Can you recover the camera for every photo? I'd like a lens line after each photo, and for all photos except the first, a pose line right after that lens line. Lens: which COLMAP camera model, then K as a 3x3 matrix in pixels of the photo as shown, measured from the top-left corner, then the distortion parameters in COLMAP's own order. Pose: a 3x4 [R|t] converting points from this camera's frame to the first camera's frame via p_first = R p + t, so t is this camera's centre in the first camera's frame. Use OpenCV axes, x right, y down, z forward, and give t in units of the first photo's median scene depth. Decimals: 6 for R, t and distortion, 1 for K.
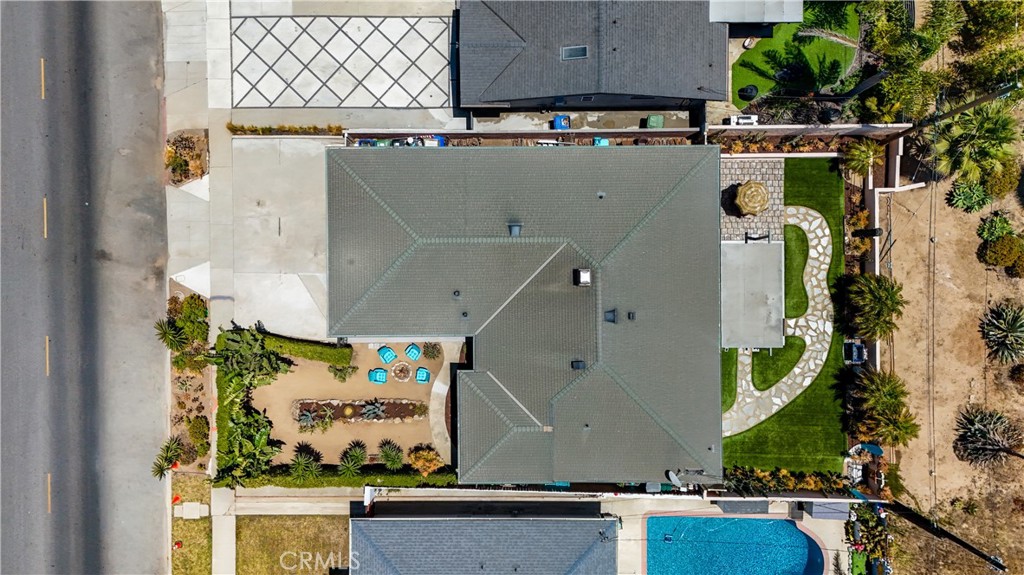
lens RADIAL K [[745.1, 0, 512.0], [0, 745.1, 287.5], [0, 0, 1]] dist [0.071860, -0.075899]
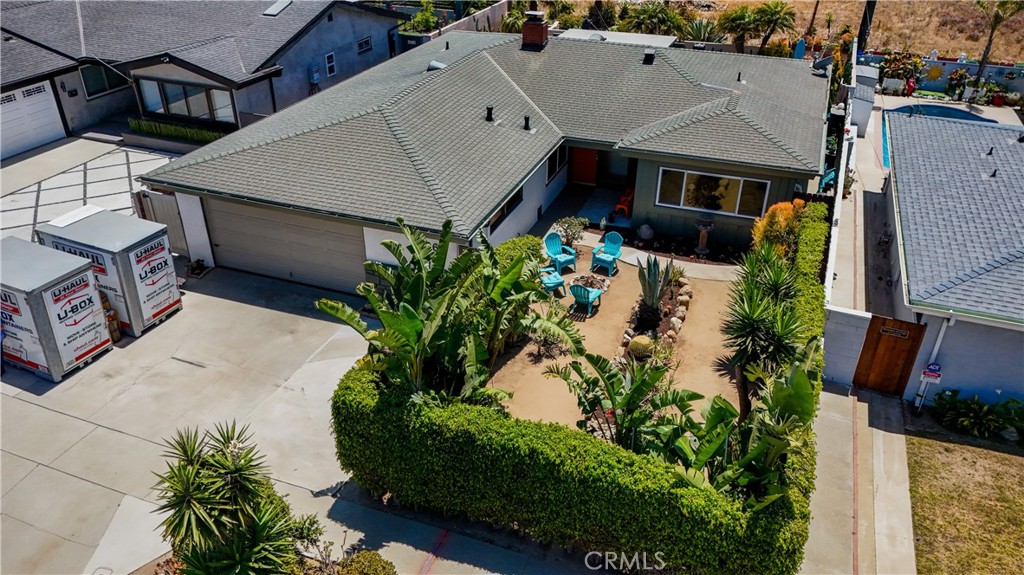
lens RADIAL K [[745.1, 0, 512.0], [0, 745.1, 287.5], [0, 0, 1]] dist [0.071860, -0.075899]
pose [[0.363582, -0.478080, 0.799529, -0.572544], [0.931562, 0.185858, -0.312489, 0.223552], [0.000796, 0.858427, 0.512936, 0.748689]]
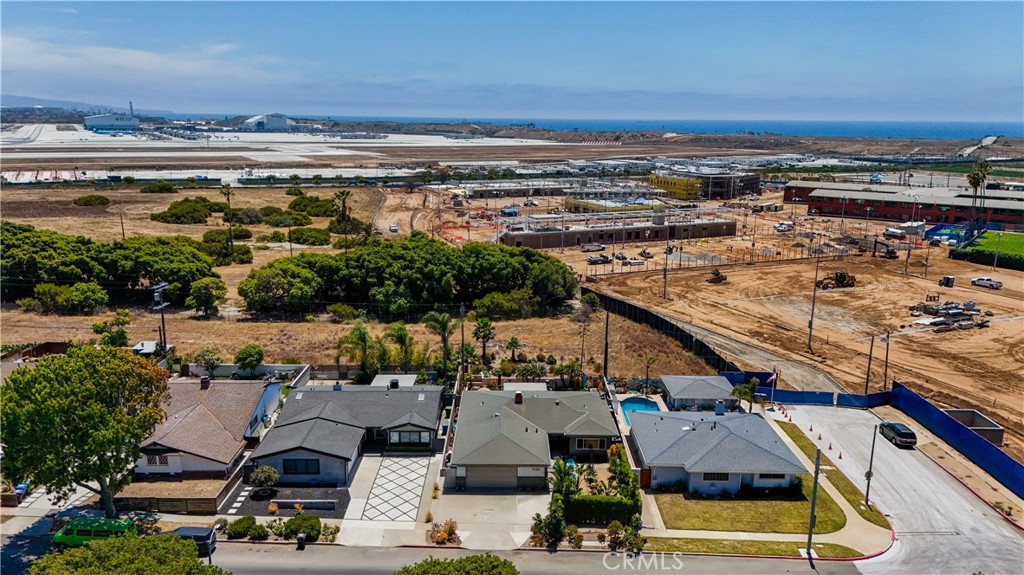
lens RADIAL K [[745.1, 0, 512.0], [0, 745.1, 287.5], [0, 0, 1]] dist [0.071860, -0.075899]
pose [[-0.000009, -0.224587, 0.974454, -1.850650], [0.999953, 0.009483, 0.002195, -0.038547], [-0.009734, 0.974408, 0.224576, 0.139726]]
